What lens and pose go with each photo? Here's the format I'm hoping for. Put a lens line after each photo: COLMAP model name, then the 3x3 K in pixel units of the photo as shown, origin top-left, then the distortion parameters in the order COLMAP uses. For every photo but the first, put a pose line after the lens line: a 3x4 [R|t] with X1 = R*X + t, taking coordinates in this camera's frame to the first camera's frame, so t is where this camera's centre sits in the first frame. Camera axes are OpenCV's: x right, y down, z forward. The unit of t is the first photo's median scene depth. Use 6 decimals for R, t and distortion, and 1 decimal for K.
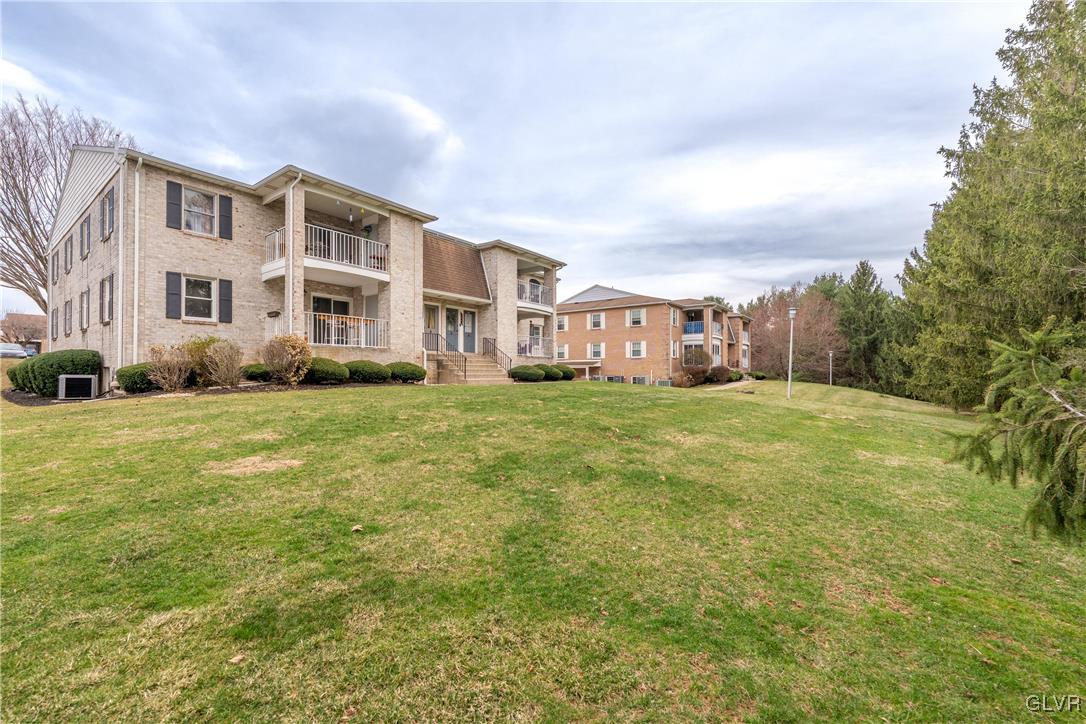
lens RADIAL K [[422.4, 0, 543.0], [0, 422.4, 362.0], [0, 0, 1]] dist [-0.000870, -0.000124]
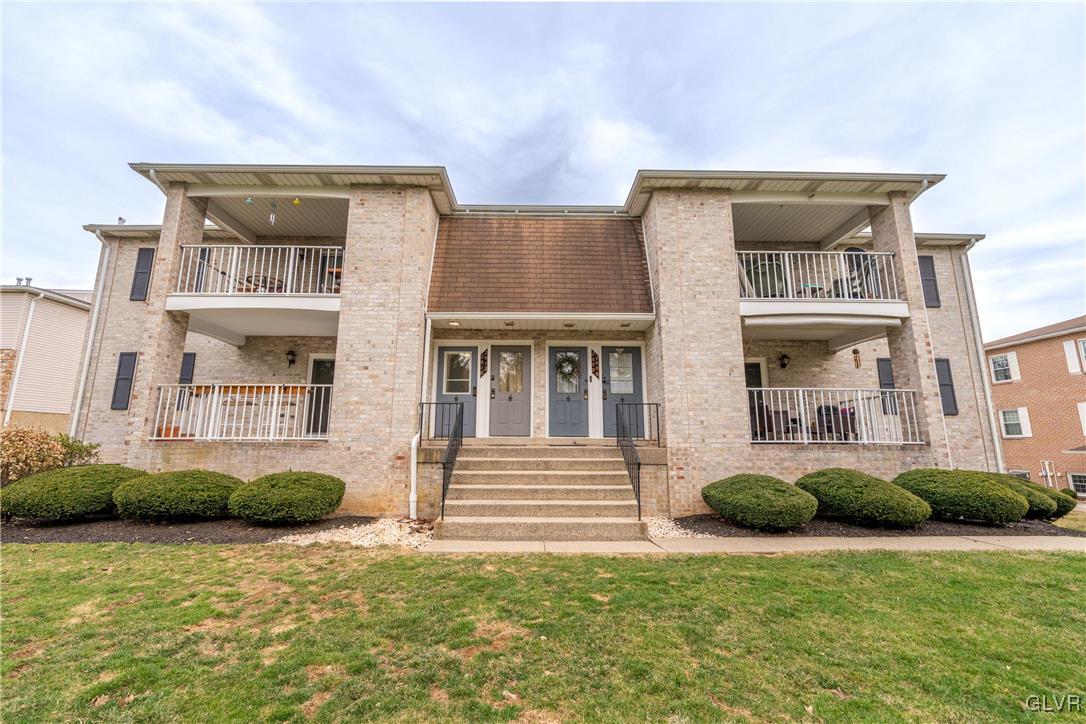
lens RADIAL K [[422.4, 0, 543.0], [0, 422.4, 362.0], [0, 0, 1]] dist [-0.000870, -0.000124]
pose [[0.597166, -0.133492, -0.790931, 0.150238], [0.012924, 0.987527, -0.156916, -0.033894], [0.802014, 0.083483, 0.591443, 0.703561]]
